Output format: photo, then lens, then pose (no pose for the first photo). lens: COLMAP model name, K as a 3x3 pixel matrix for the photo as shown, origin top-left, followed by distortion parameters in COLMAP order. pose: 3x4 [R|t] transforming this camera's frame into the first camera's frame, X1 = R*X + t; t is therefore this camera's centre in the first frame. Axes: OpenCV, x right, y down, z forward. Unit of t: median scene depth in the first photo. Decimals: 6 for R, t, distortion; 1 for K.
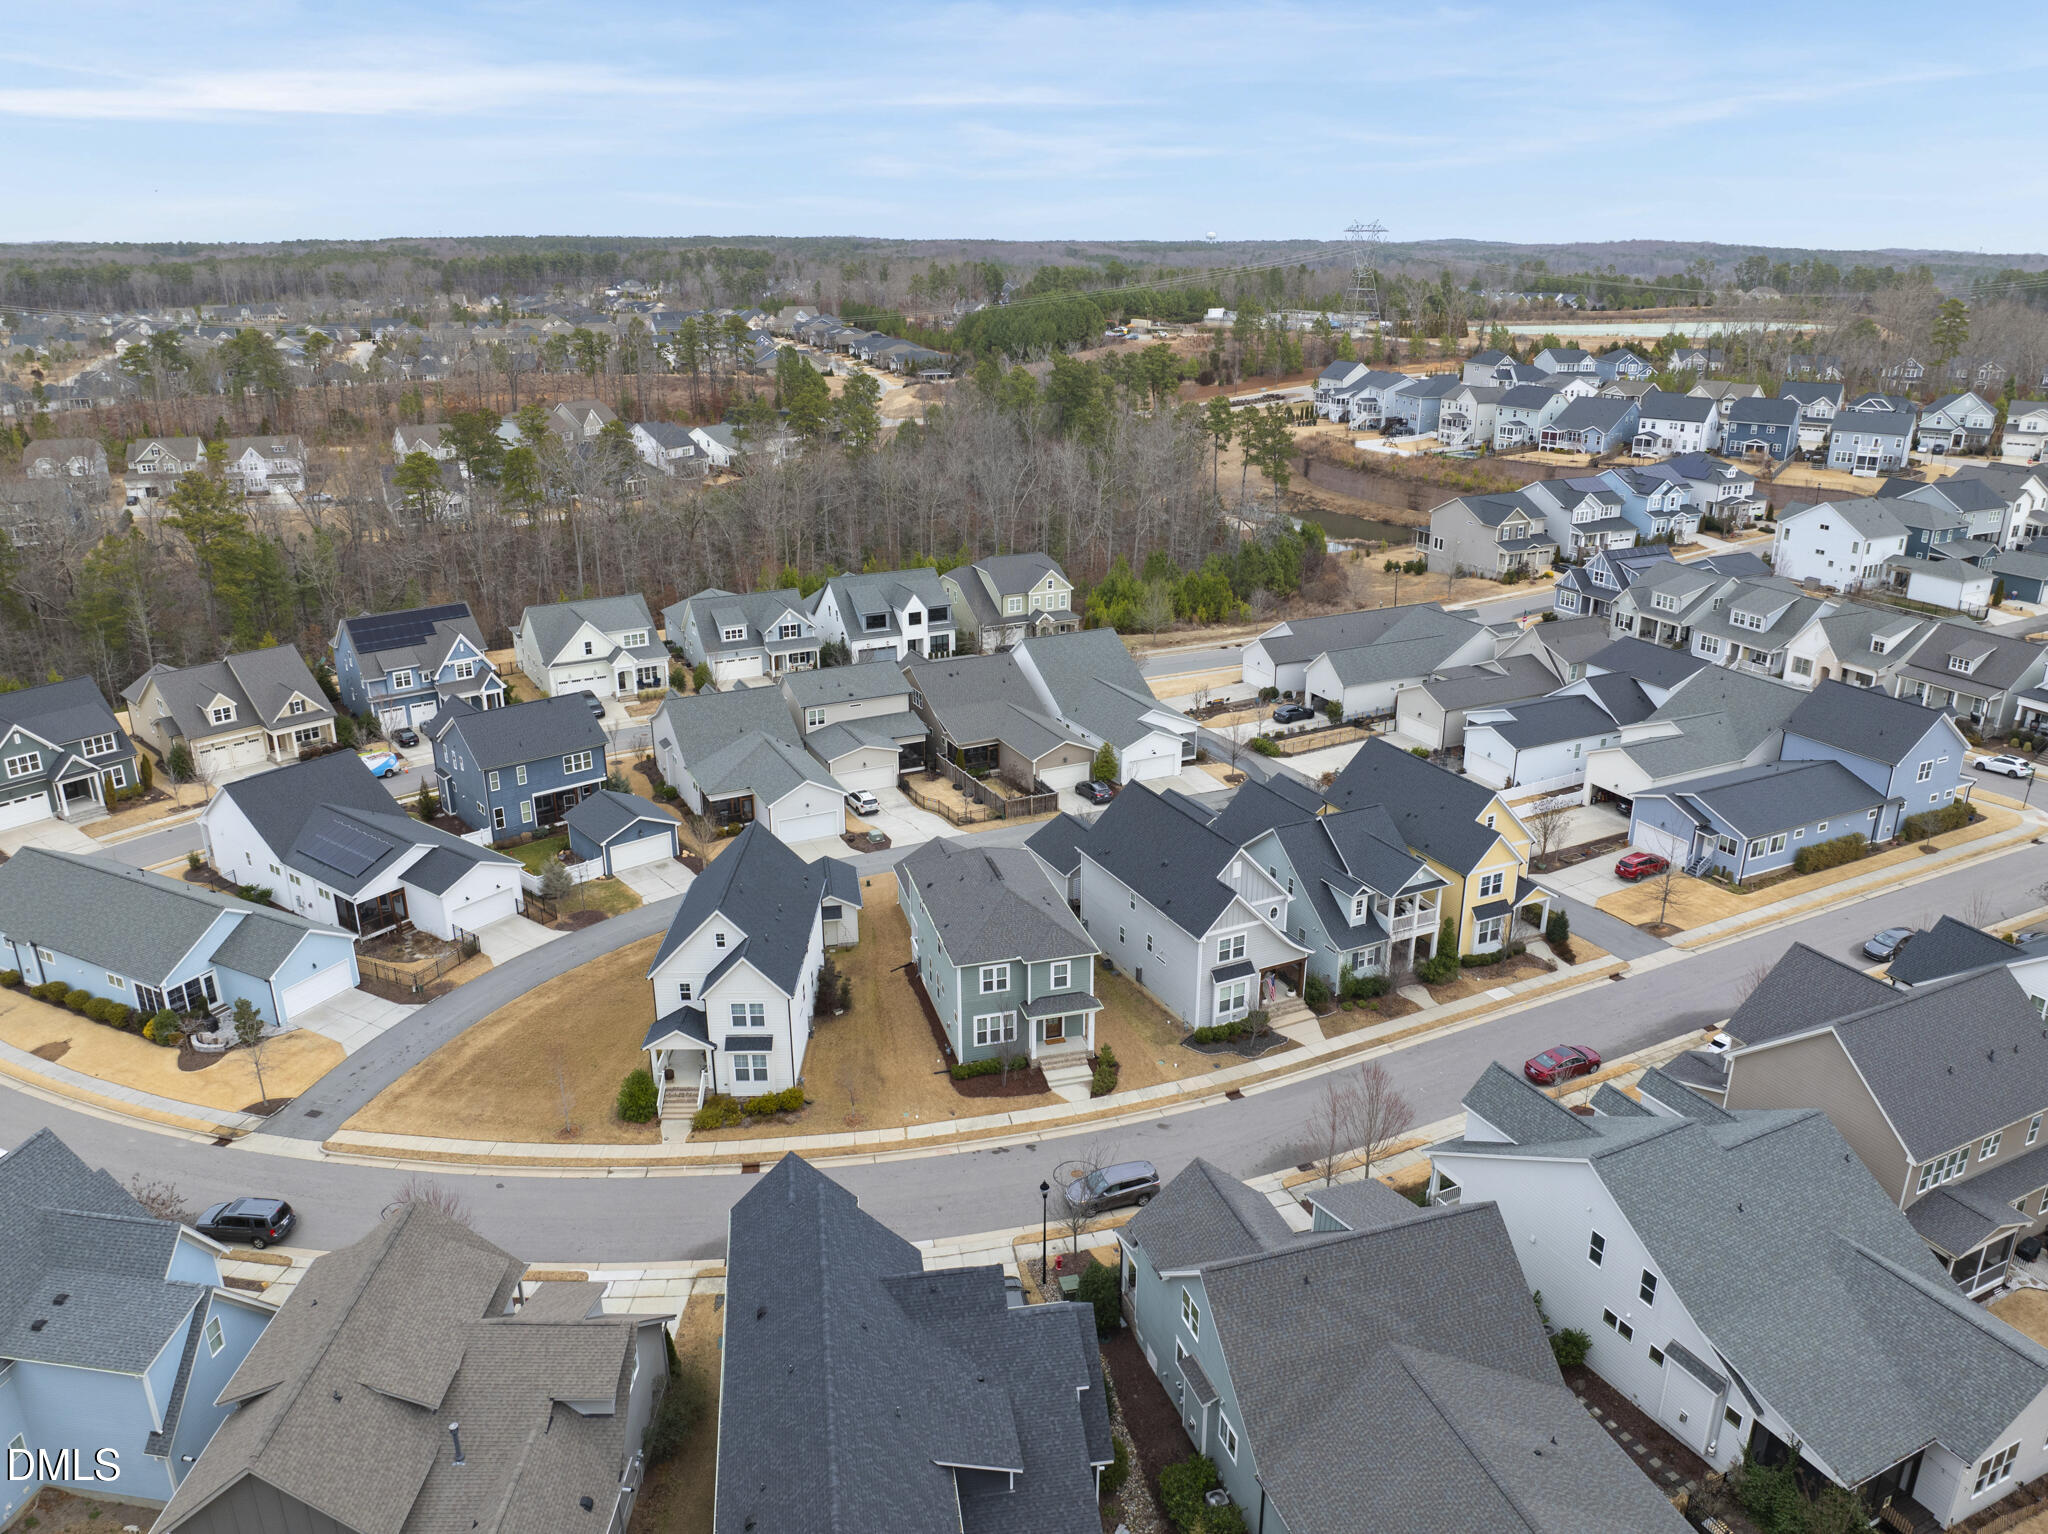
lens RADIAL K [[1432.0, 0, 1027.2], [0, 1432.0, 745.0], [0, 0, 1]] dist [-0.045867, 0.004998]
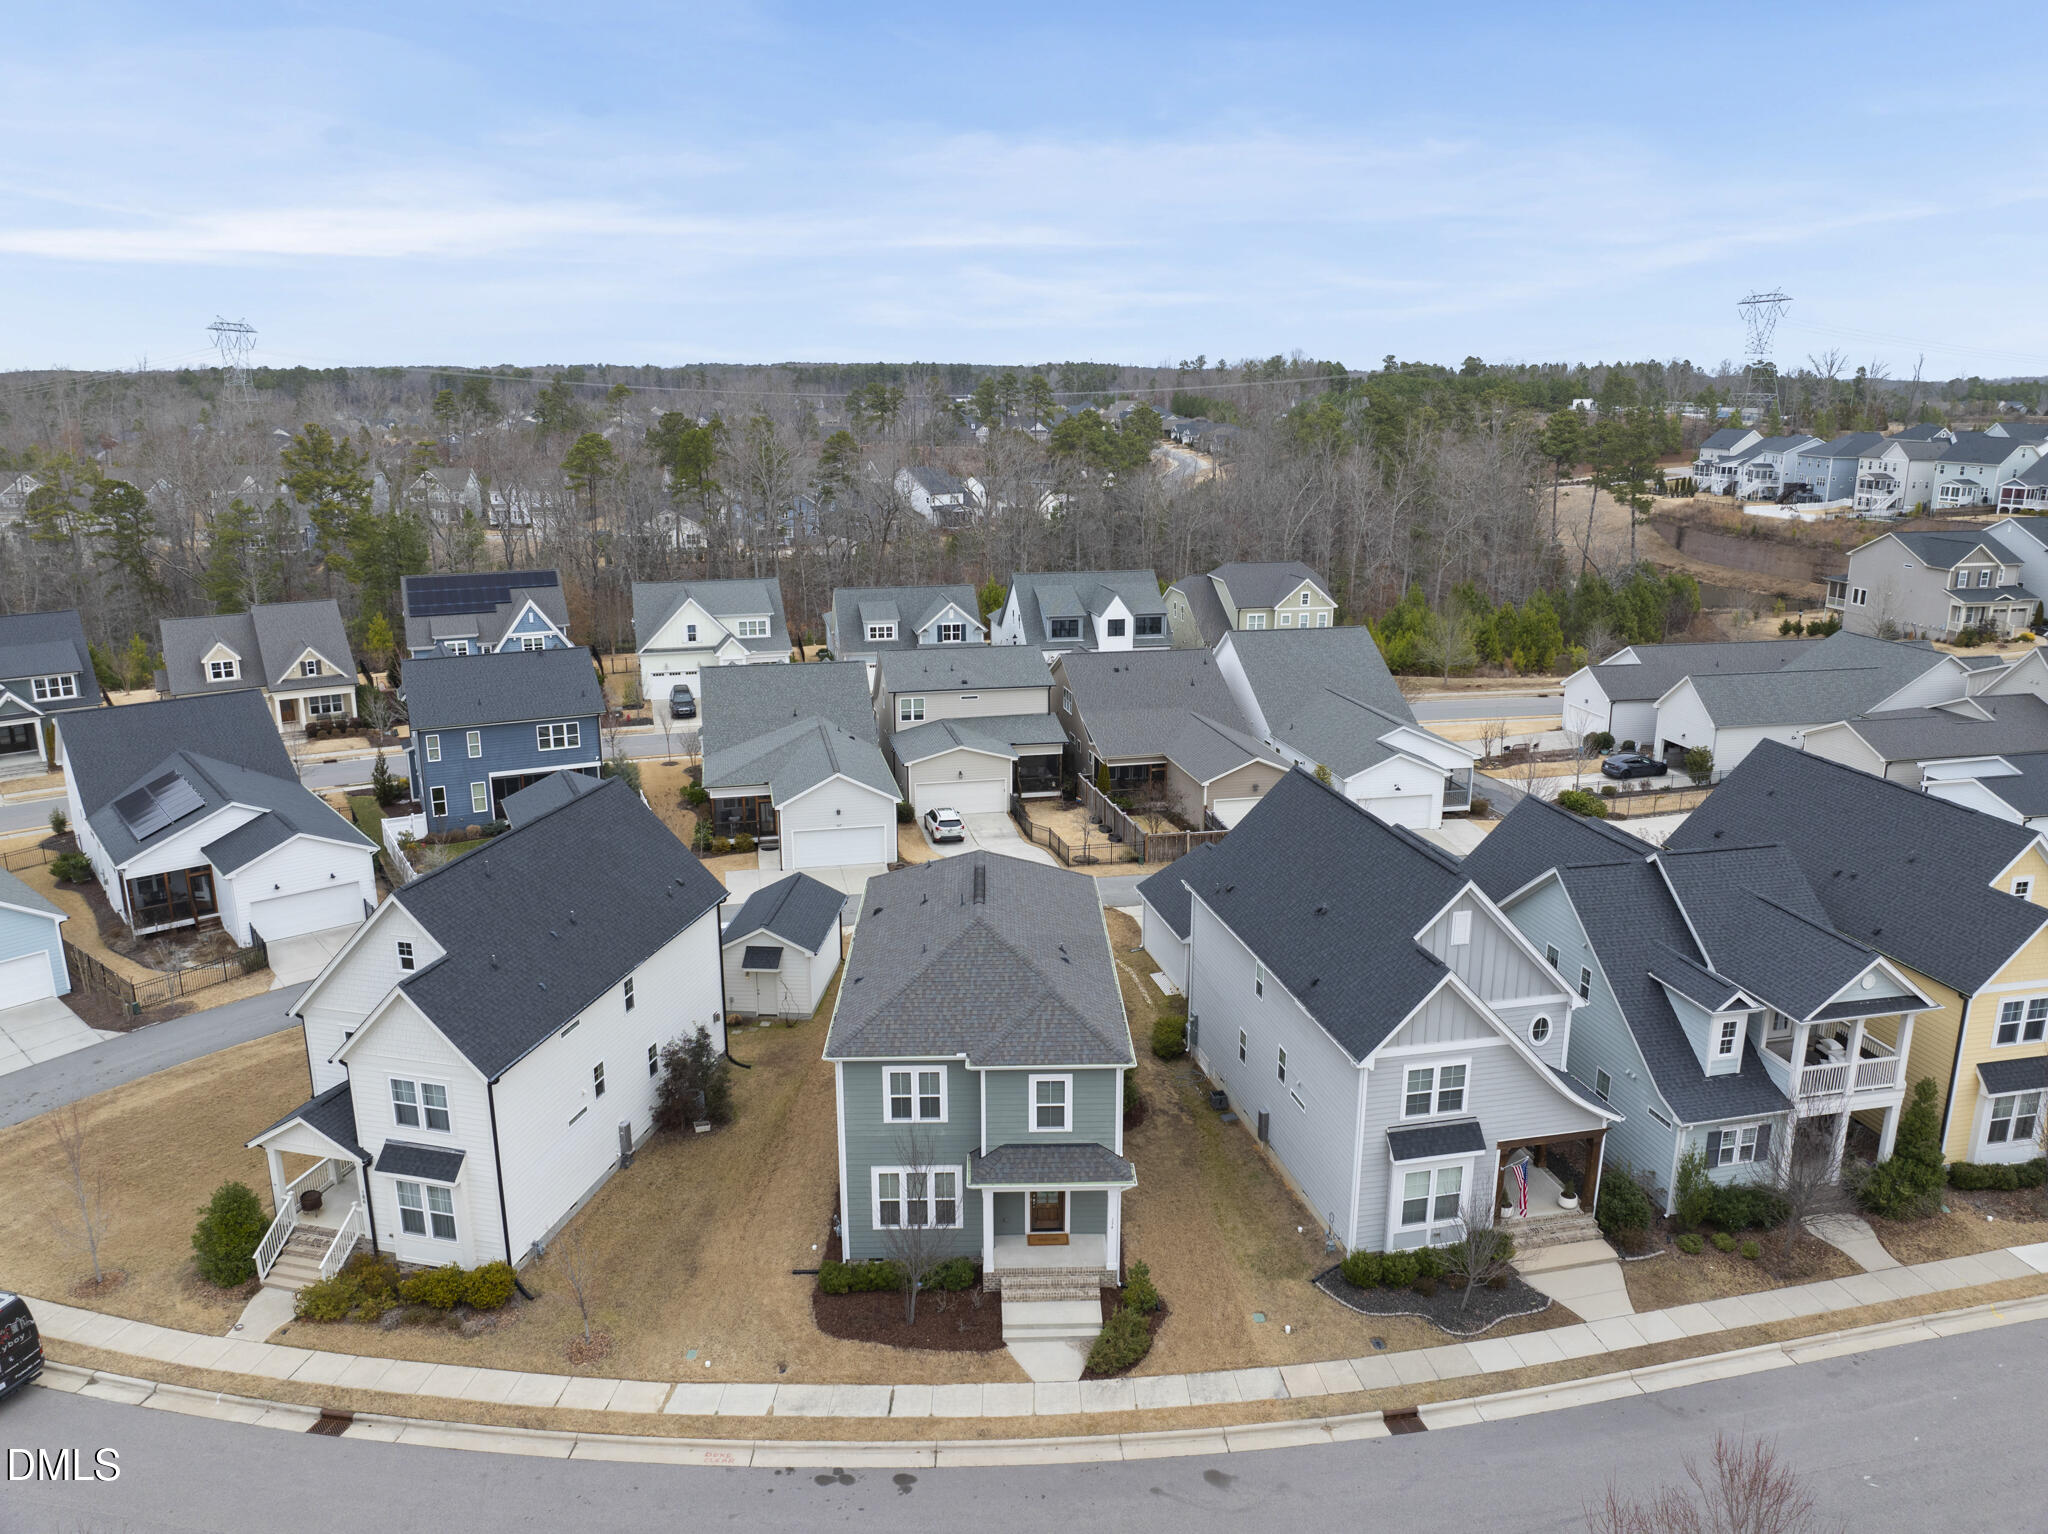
lens RADIAL K [[1432.0, 0, 1027.2], [0, 1432.0, 745.0], [0, 0, 1]] dist [-0.045867, 0.004998]
pose [[0.969916, 0.059271, -0.236115, 0.105346], [-0.080409, 0.993472, -0.080917, 0.070269], [0.229777, 0.097468, 0.968350, 0.453528]]
